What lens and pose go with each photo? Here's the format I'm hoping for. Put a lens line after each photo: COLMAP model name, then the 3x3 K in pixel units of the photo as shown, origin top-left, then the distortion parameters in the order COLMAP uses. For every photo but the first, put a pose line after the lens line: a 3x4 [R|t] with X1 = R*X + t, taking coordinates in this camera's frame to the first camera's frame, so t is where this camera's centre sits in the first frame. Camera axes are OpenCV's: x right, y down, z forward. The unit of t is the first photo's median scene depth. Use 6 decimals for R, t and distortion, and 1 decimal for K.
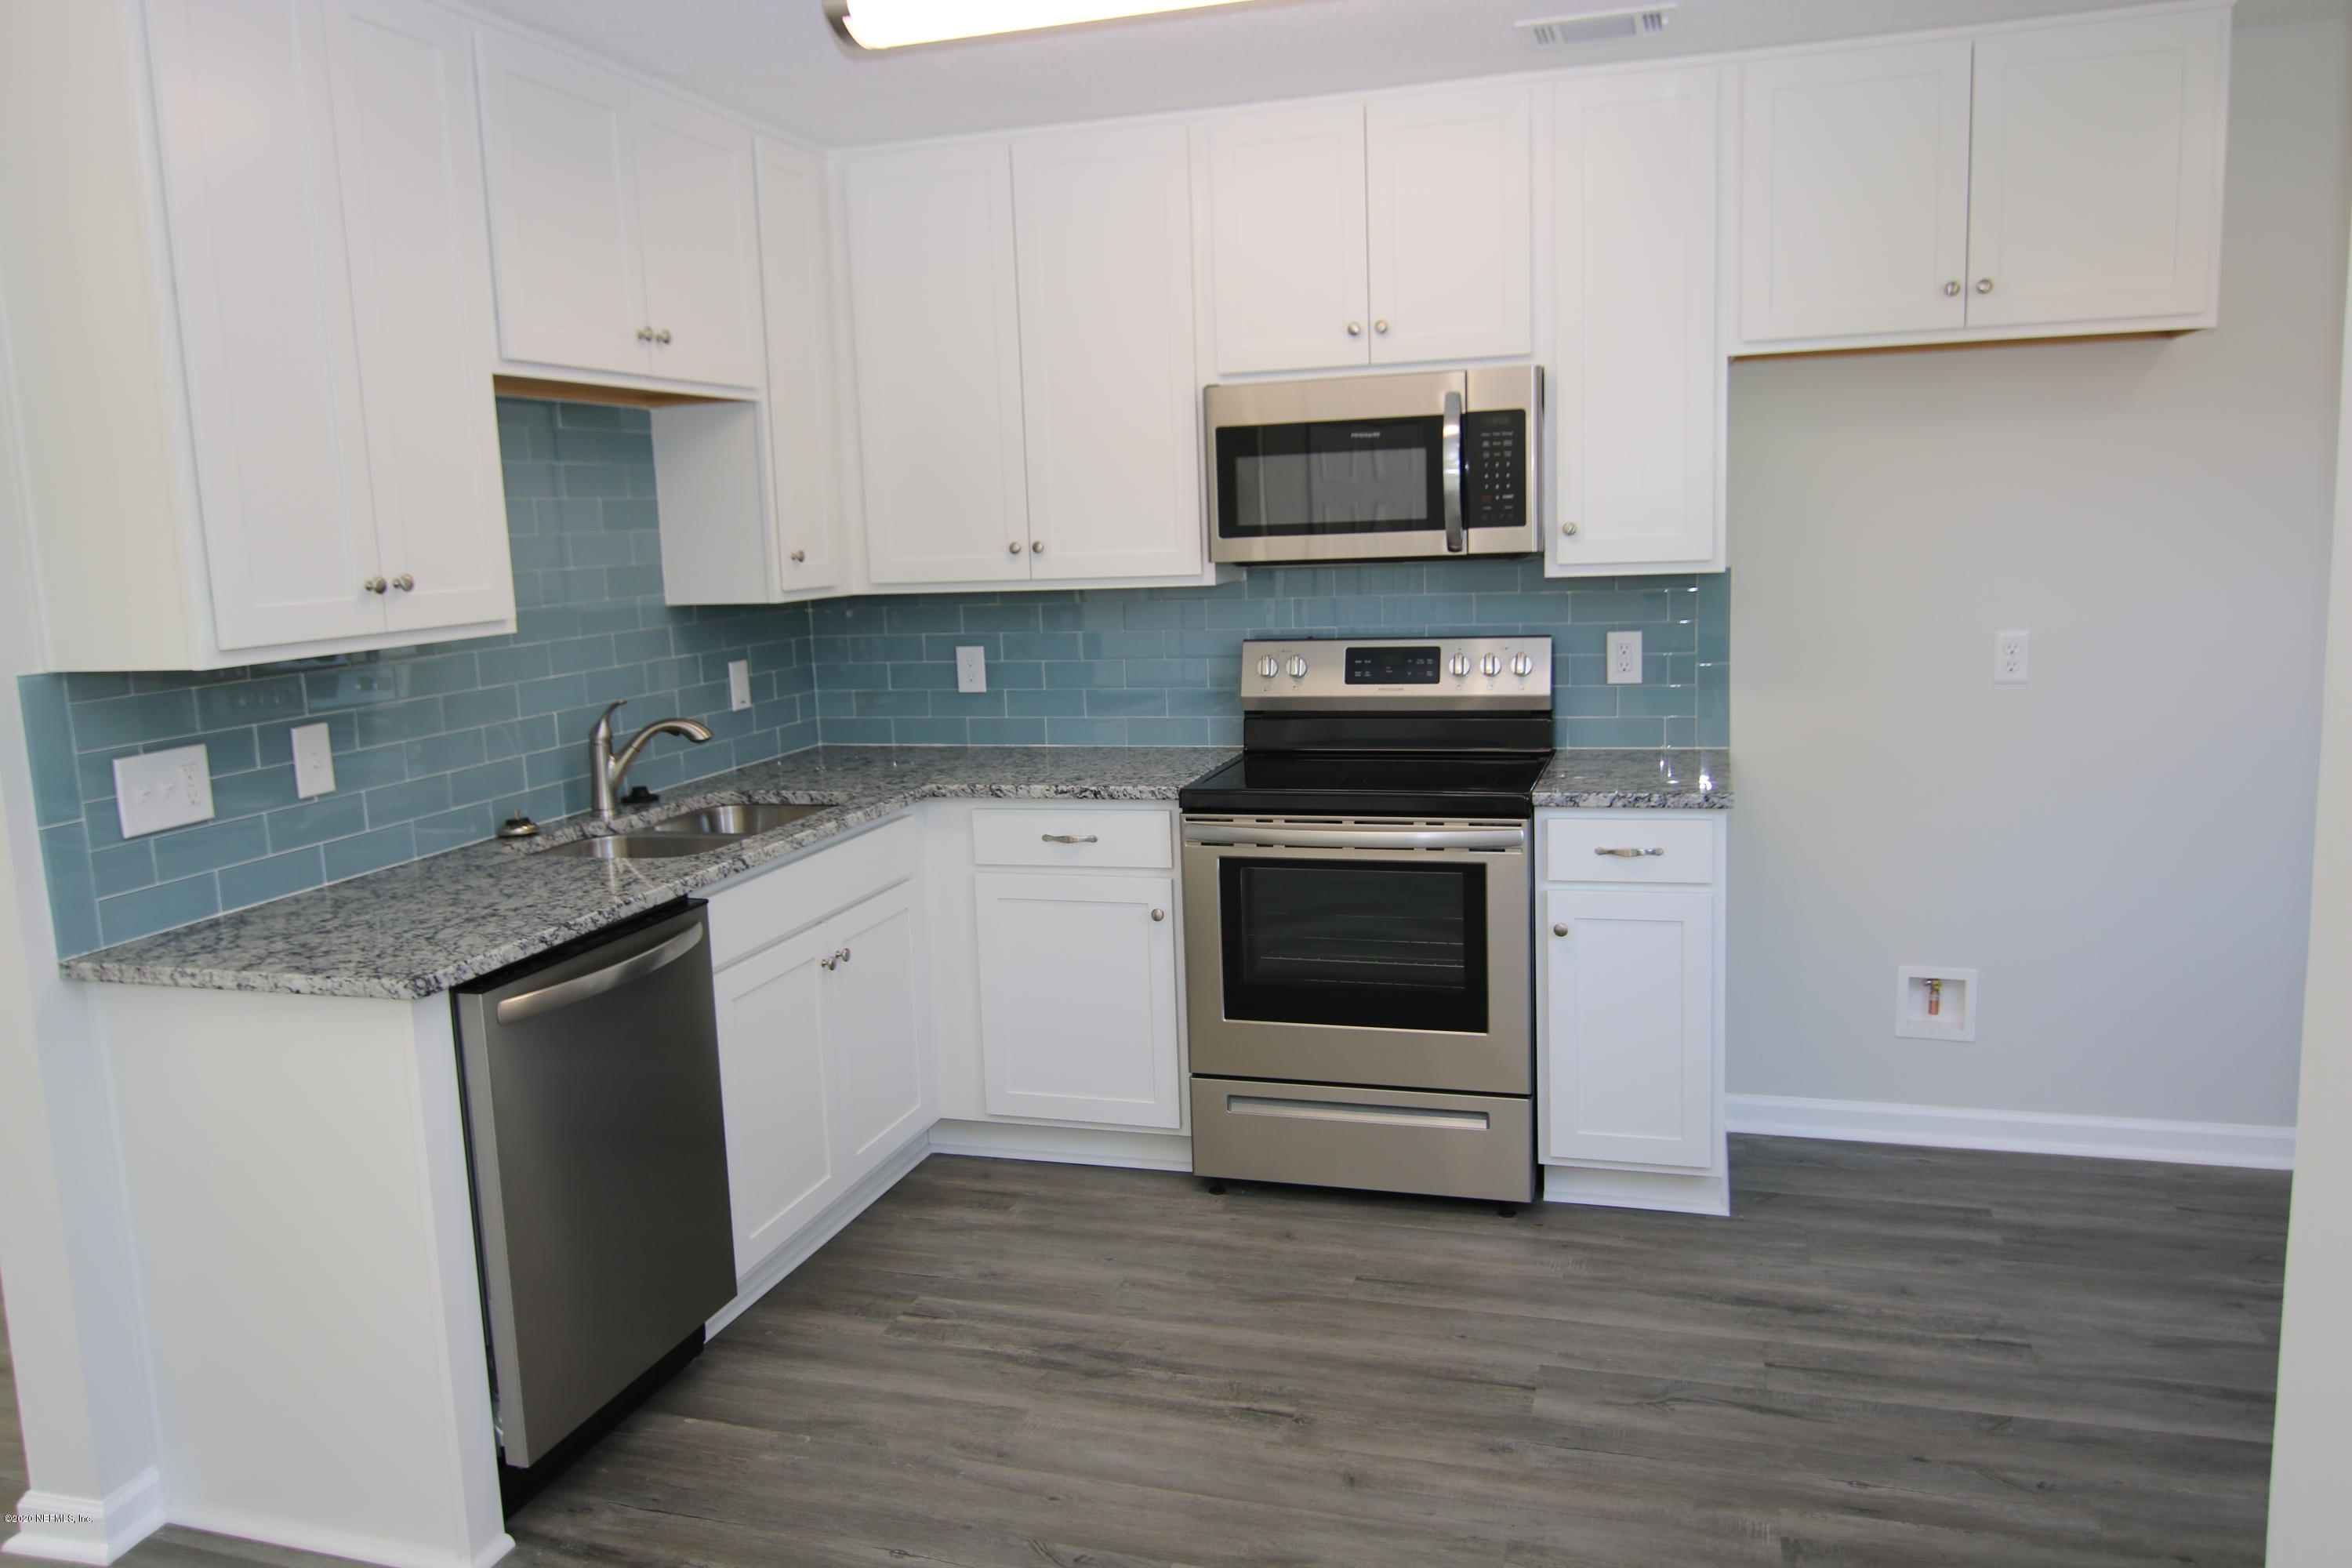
lens RADIAL K [[1685.7, 0, 1162.0], [0, 1685.7, 777.0], [0, 0, 1]] dist [0.000059, -0.013278]
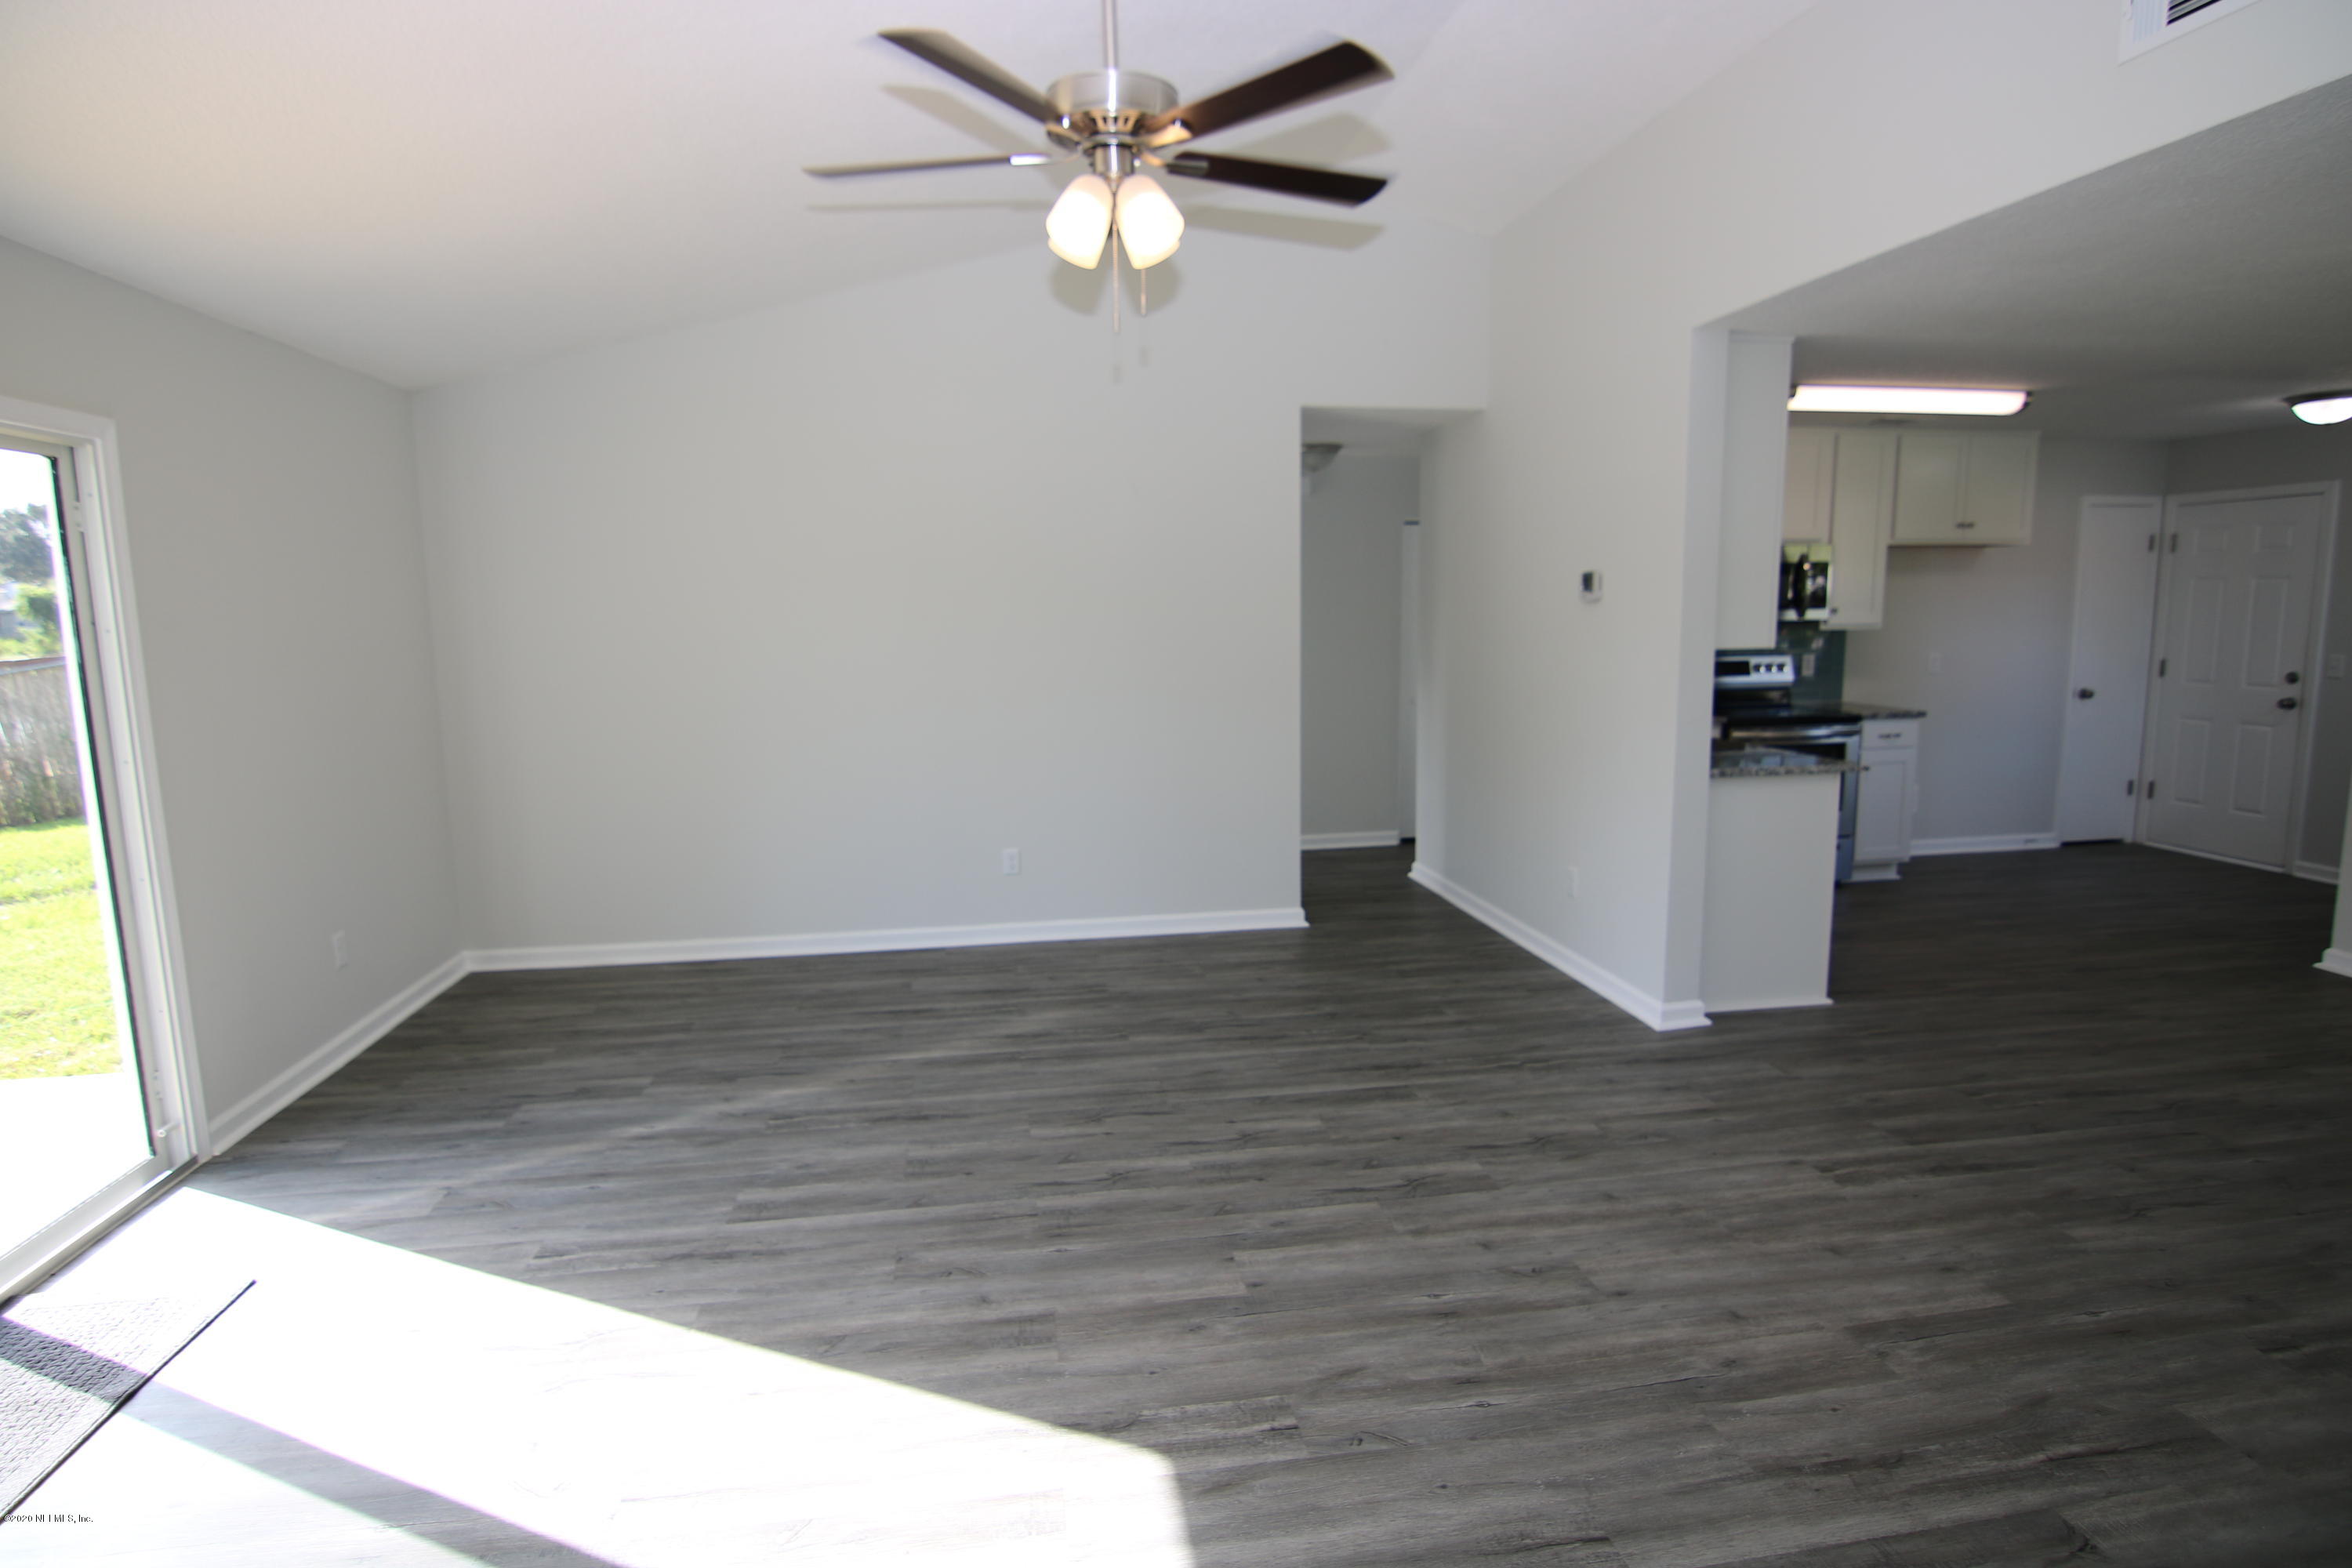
lens RADIAL K [[1191.4, 0, 1168.5], [0, 1191.4, 776.7], [0, 0, 1]] dist [-0.004827, -0.012415]
pose [[0.895445, -0.039117, 0.443449, -1.624262], [0.048358, 0.998784, -0.009544, 0.076955], [-0.442537, 0.029990, 0.896249, -0.147851]]
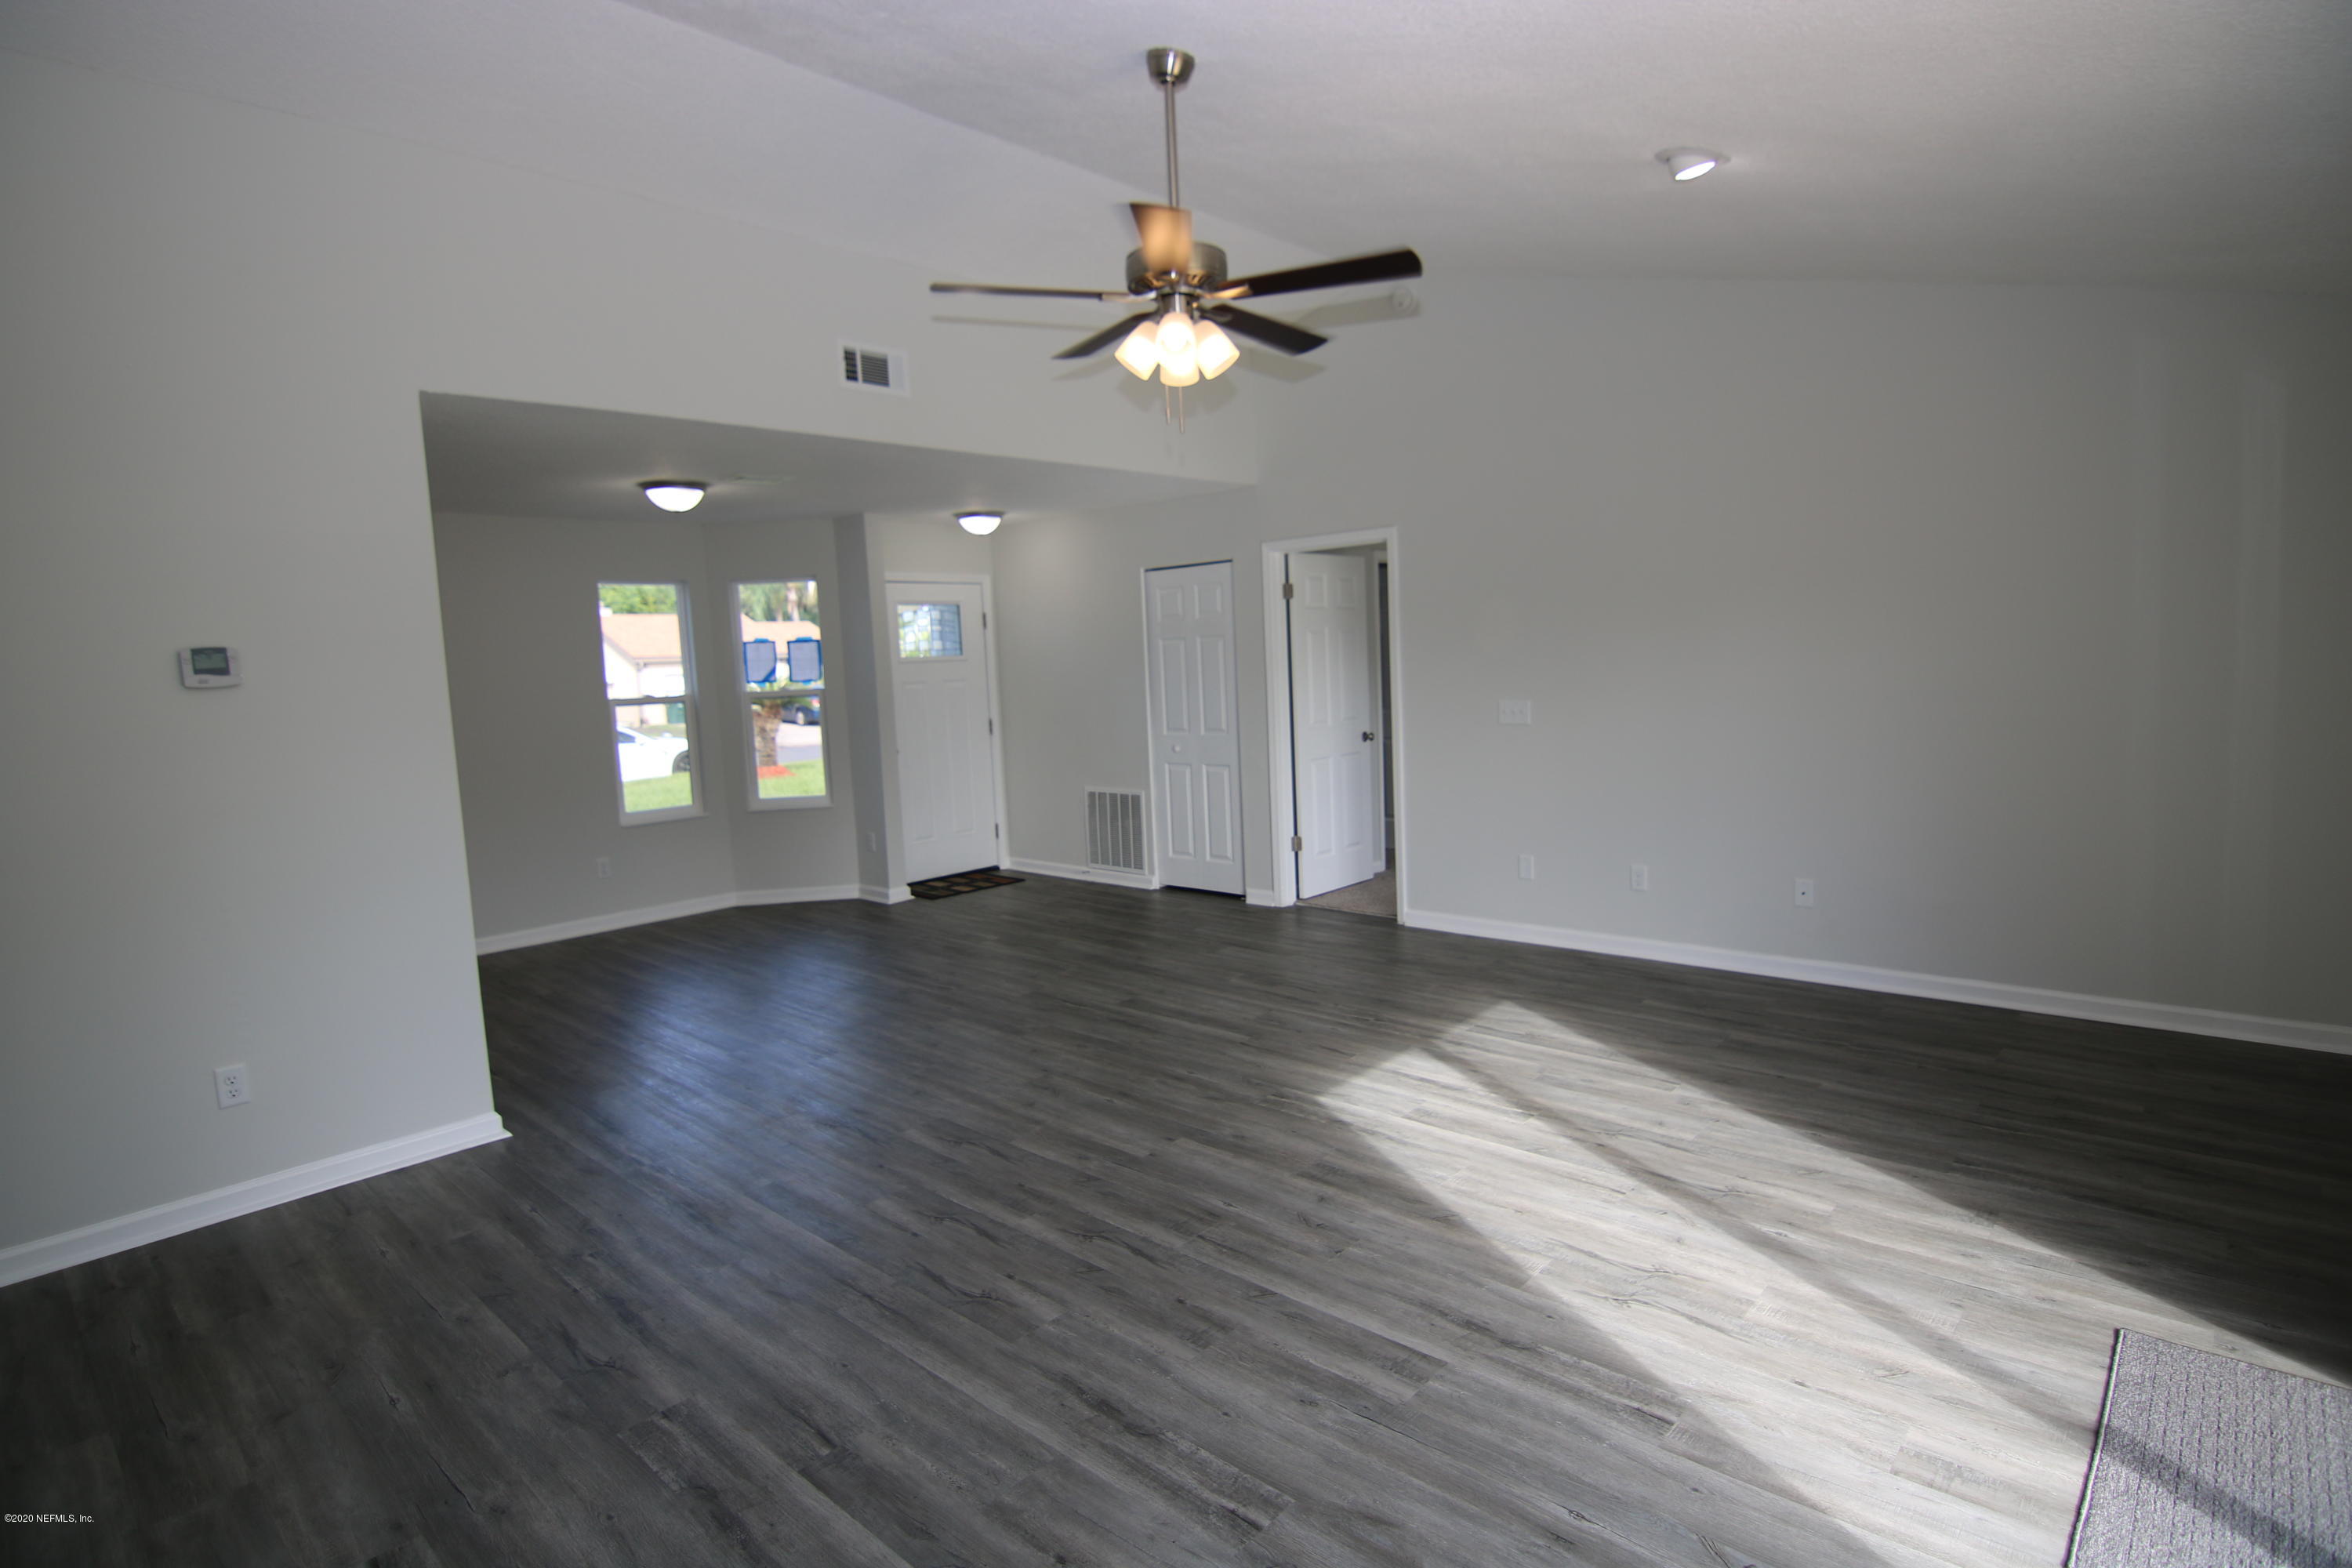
lens RADIAL K [[1191.4, 0, 1168.5], [0, 1191.4, 776.7], [0, 0, 1]] dist [-0.004827, -0.012415]
pose [[-0.901626, 0.033511, 0.431217, -1.716976], [0.141611, 0.964914, 0.221105, -0.161934], [-0.408678, 0.260419, -0.874737, 1.507545]]
